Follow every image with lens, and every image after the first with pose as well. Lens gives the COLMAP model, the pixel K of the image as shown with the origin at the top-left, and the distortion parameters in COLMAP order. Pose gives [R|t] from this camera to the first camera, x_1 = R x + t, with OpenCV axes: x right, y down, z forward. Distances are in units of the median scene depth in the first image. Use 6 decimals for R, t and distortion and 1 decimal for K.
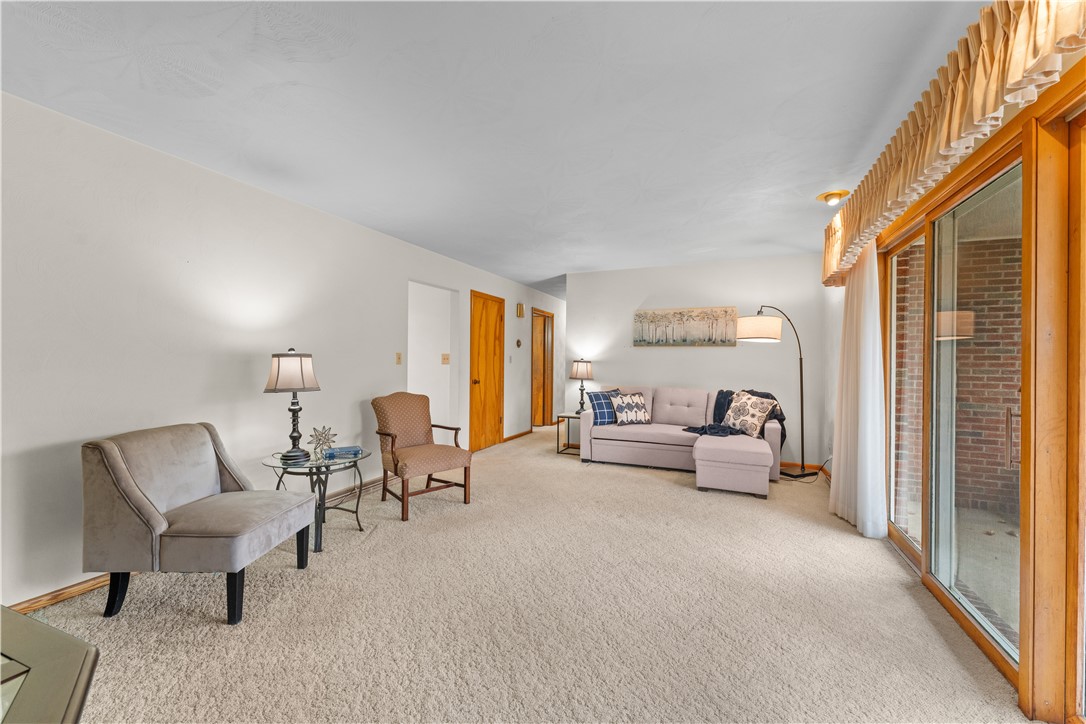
lens RADIAL K [[434.2, 0, 543.0], [0, 434.2, 362.0], [0, 0, 1]] dist [0.000990, -0.000137]
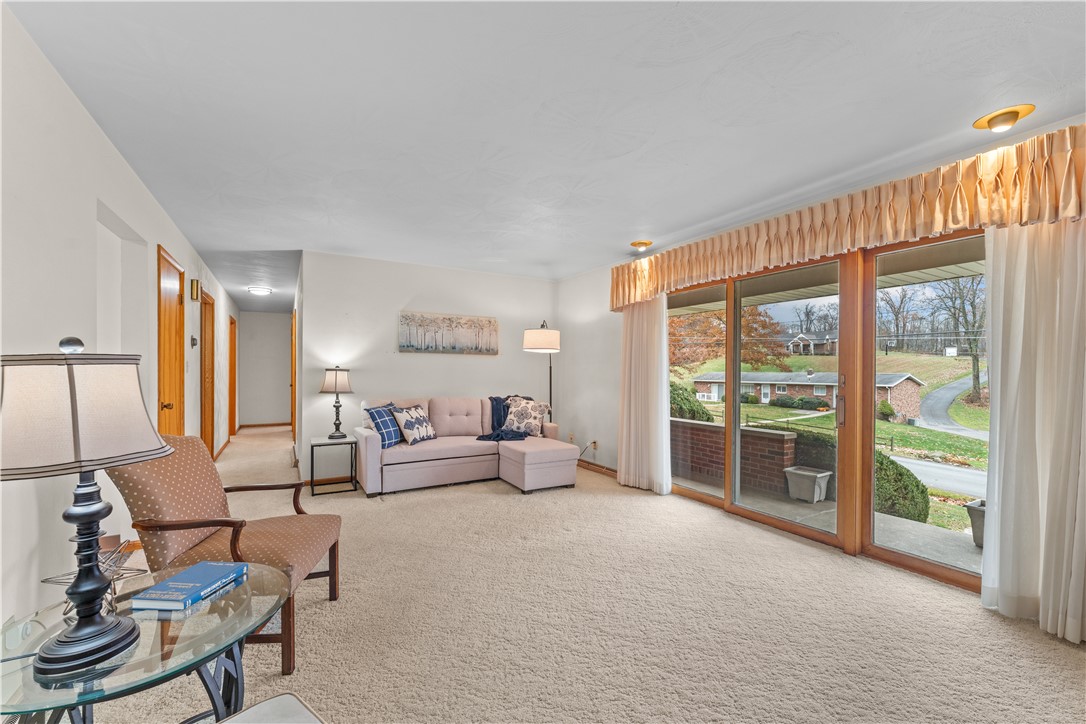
lens RADIAL K [[432.4, 0, 557.0], [0, 432.4, 374.2], [0, 0, 1]] dist [0.000588, -0.000079]
pose [[0.593112, -0.012410, 0.805025, -0.336726], [0.002406, 0.999904, 0.013641, -0.003710], [-0.805117, -0.006154, 0.593085, 0.262423]]
